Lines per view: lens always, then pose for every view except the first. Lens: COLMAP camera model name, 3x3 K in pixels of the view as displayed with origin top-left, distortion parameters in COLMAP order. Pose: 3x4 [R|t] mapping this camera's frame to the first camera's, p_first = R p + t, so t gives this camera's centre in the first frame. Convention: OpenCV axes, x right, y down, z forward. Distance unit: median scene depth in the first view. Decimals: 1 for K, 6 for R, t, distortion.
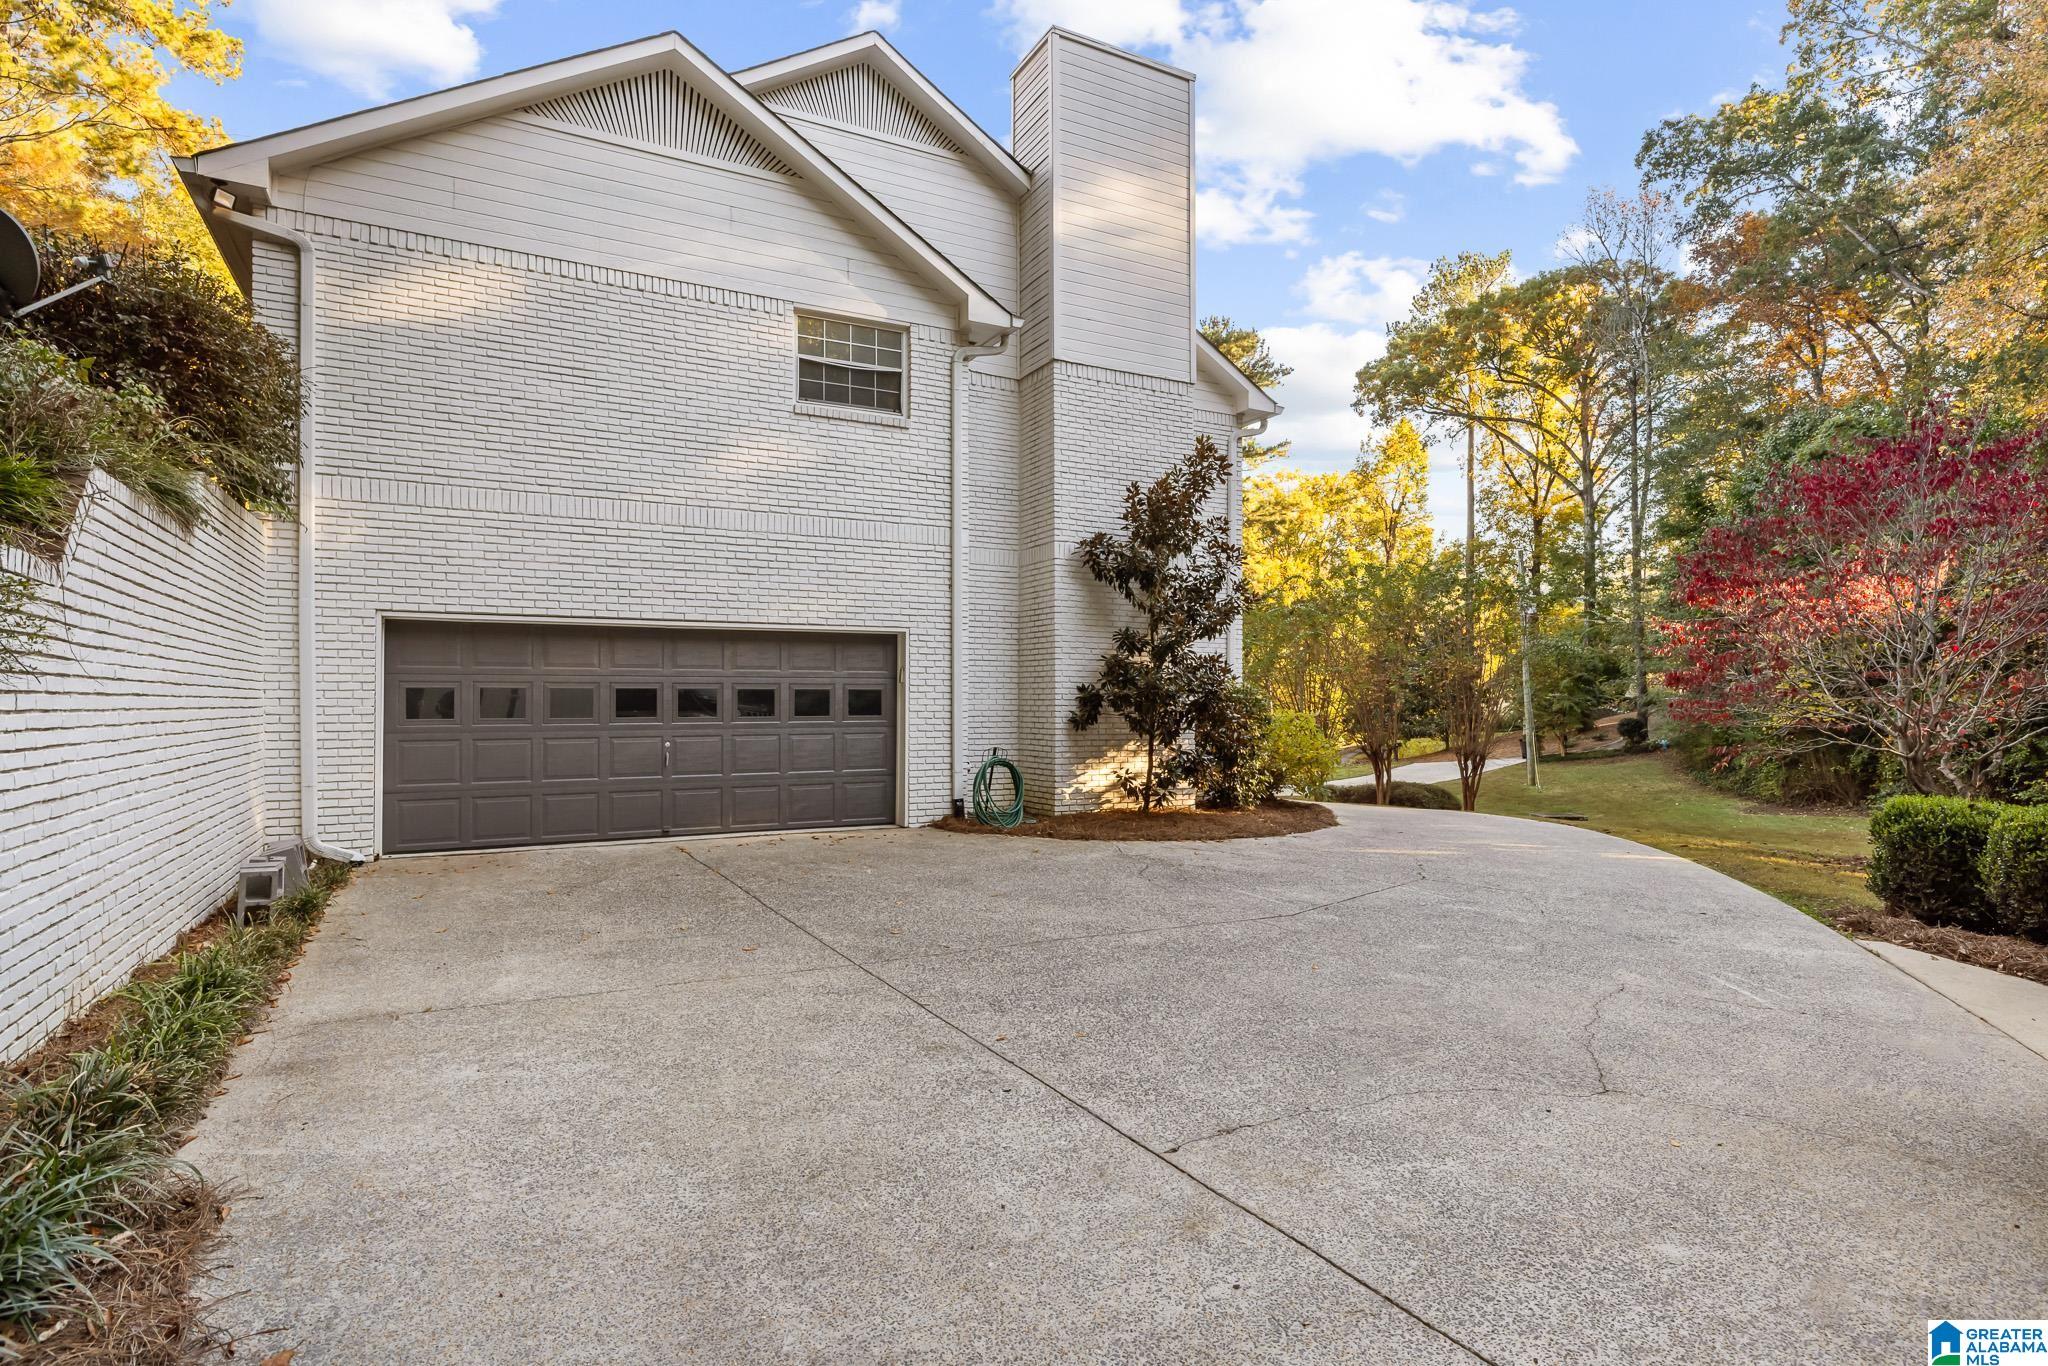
lens RADIAL K [[1059.6, 0, 1024.7], [0, 1059.6, 695.4], [0, 0, 1]] dist [0.000777, -0.000119]
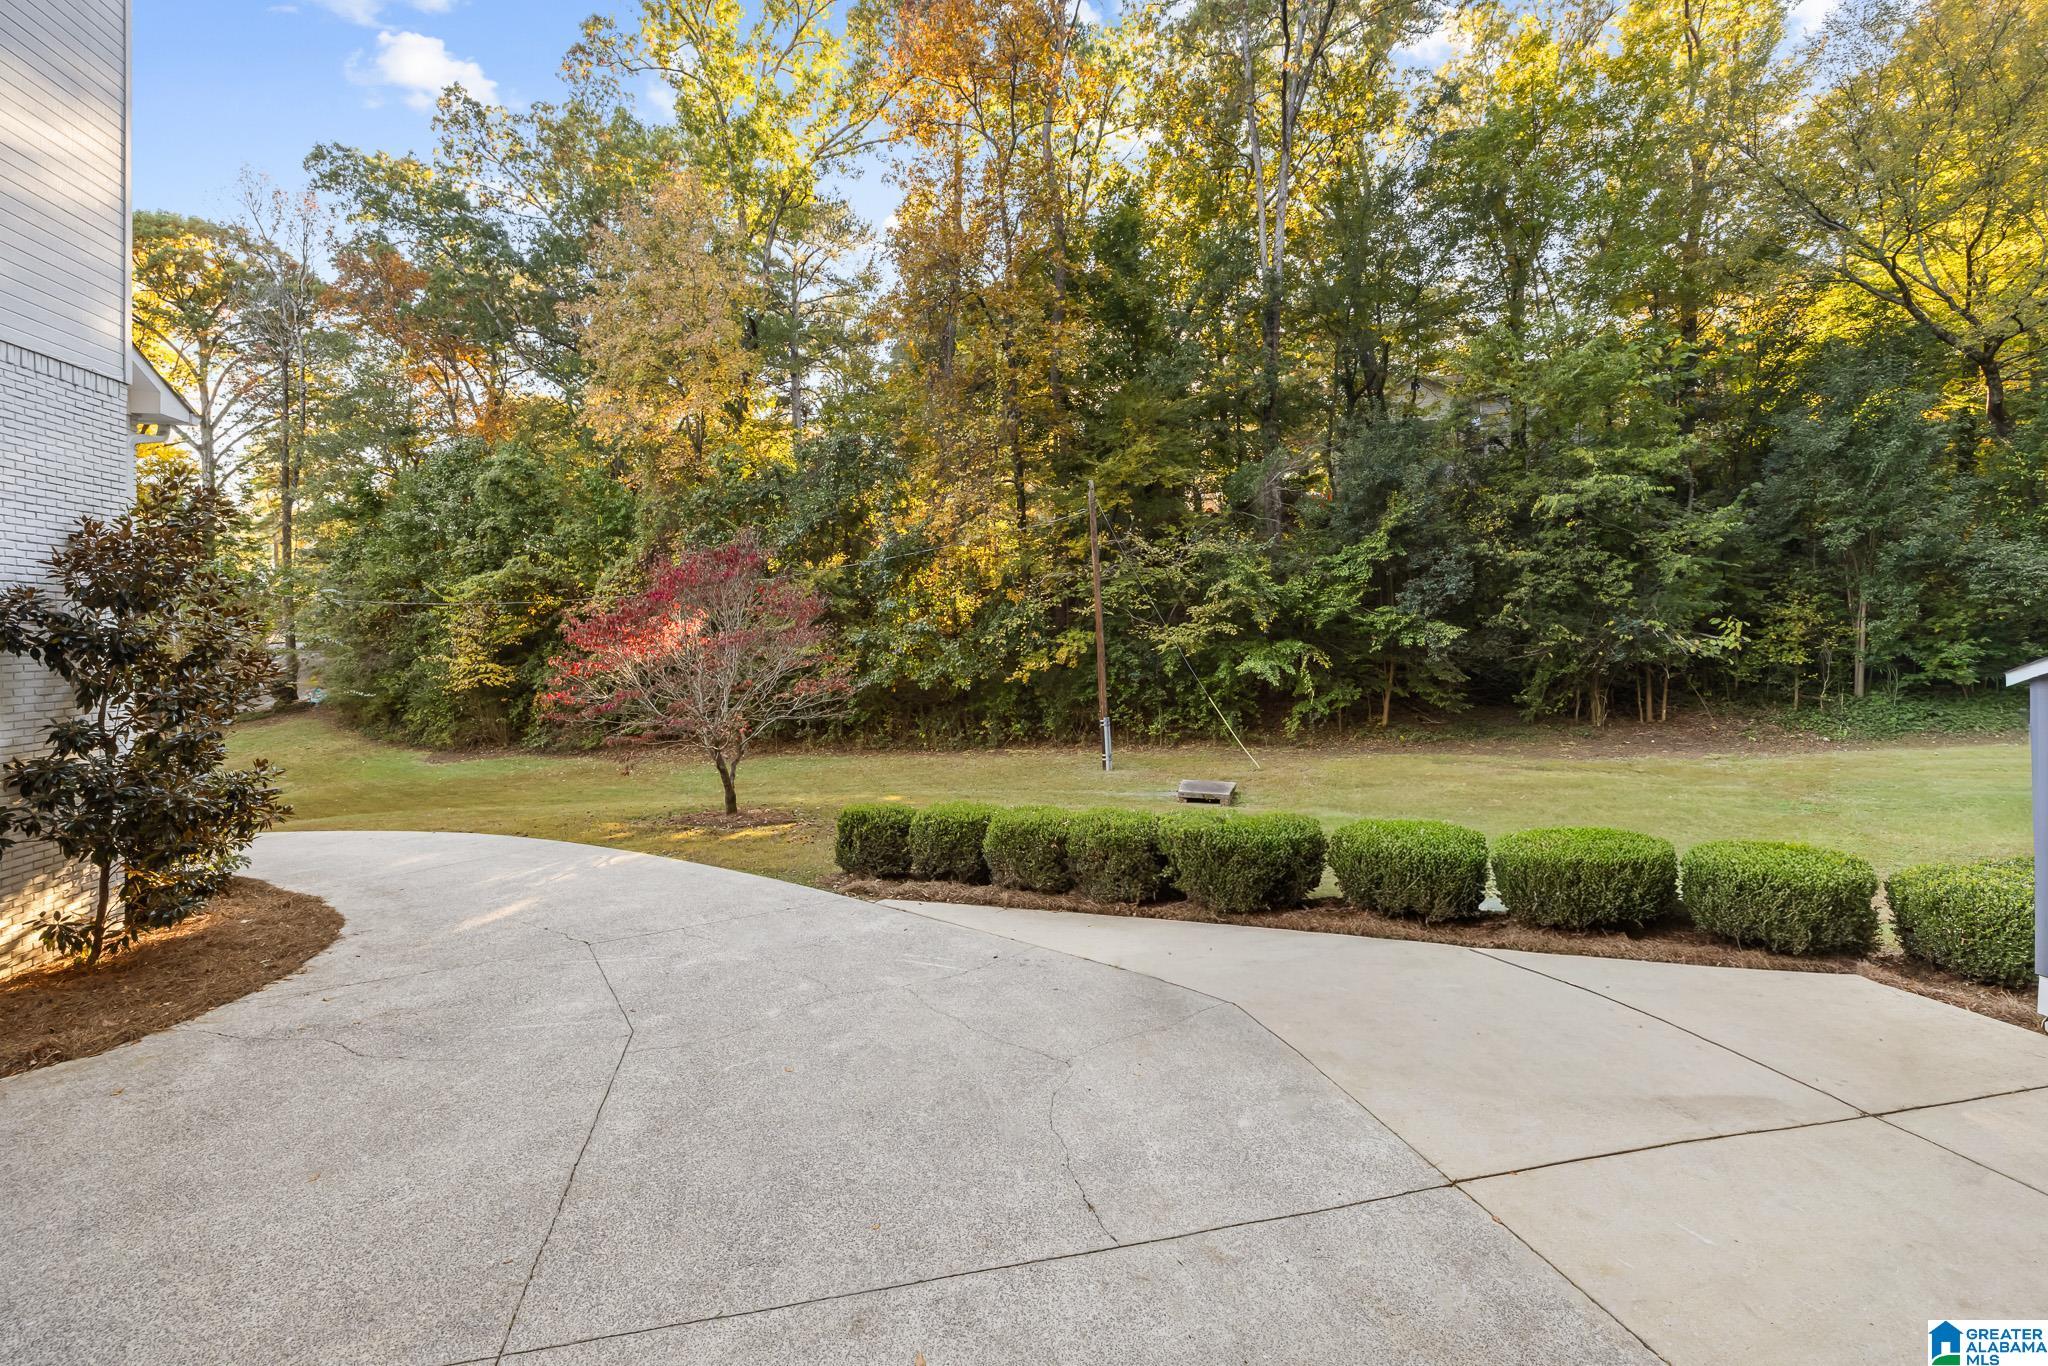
lens RADIAL K [[891.3, 0, 1016.1], [0, 891.3, 614.5], [0, 0, 1]] dist [0.000190, 0.000225]
pose [[0.269136, 0.007409, 0.963074, -0.107461], [0.001858, 0.999965, -0.008212, -0.043546], [-0.963100, 0.003999, 0.269113, 0.072999]]
